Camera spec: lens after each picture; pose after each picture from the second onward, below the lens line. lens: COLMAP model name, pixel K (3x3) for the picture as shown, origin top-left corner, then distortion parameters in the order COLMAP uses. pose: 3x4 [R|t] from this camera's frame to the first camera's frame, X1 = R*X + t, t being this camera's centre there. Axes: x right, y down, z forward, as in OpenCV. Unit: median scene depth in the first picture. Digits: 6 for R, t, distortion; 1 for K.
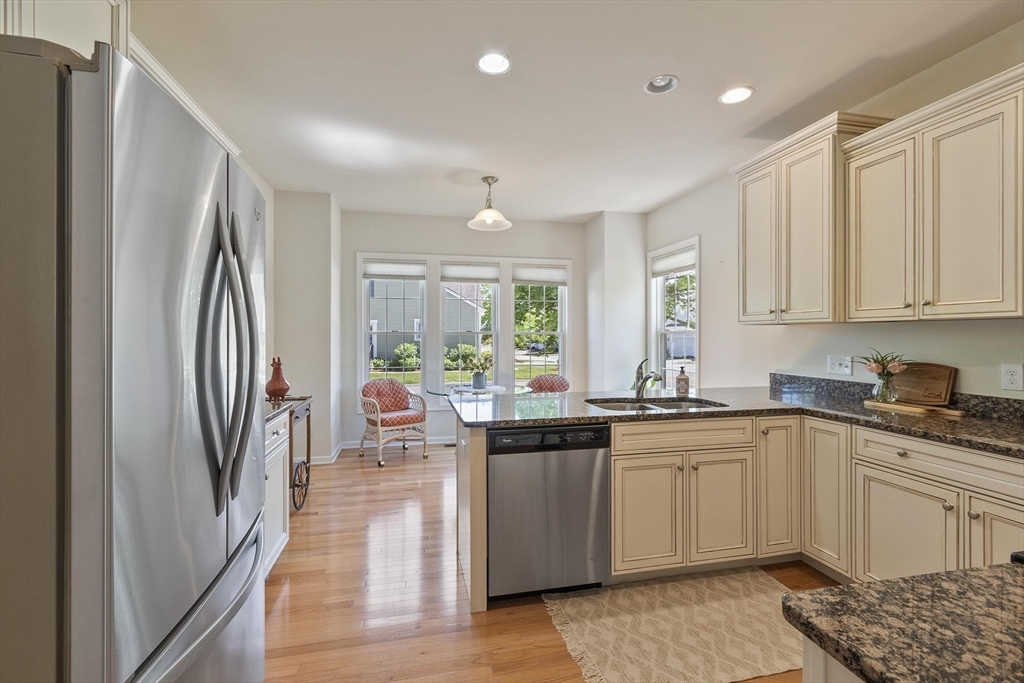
lens RADIAL K [[457.4, 0, 513.4], [0, 457.4, 338.4], [0, 0, 1]] dist [0.001457, -0.001142]
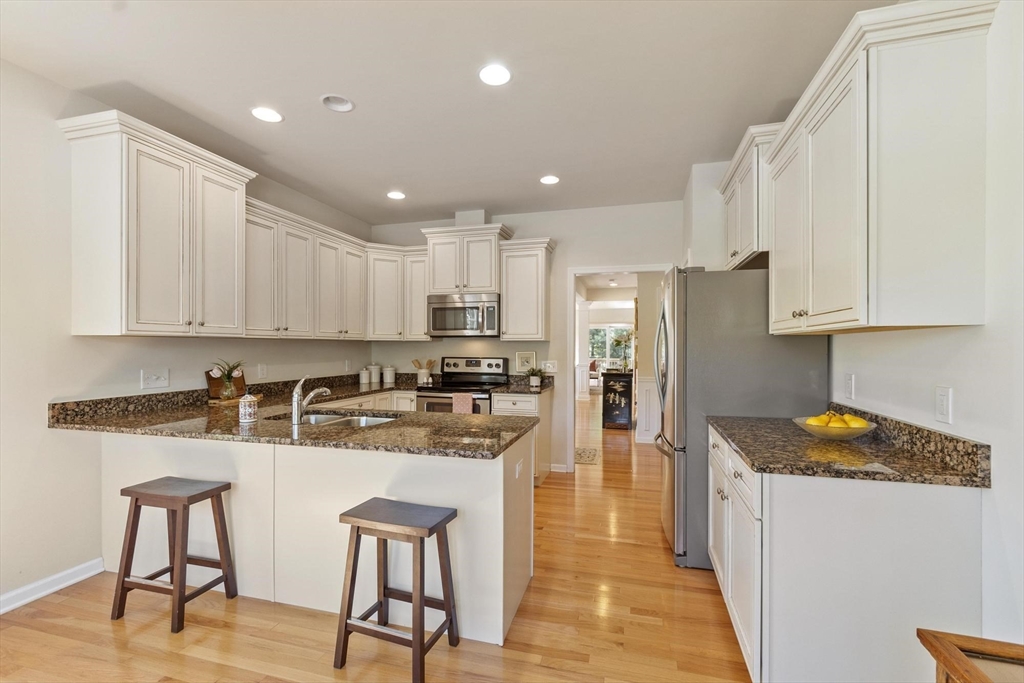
lens RADIAL K [[457.4, 0, 511.7], [0, 457.4, 343.6], [0, 0, 1]] dist [0.001457, -0.001142]
pose [[-0.884018, 0.003382, 0.467440, -0.460550], [0.003668, 0.999993, -0.000299, -0.015057], [-0.467438, 0.001450, -0.884025, 1.598392]]
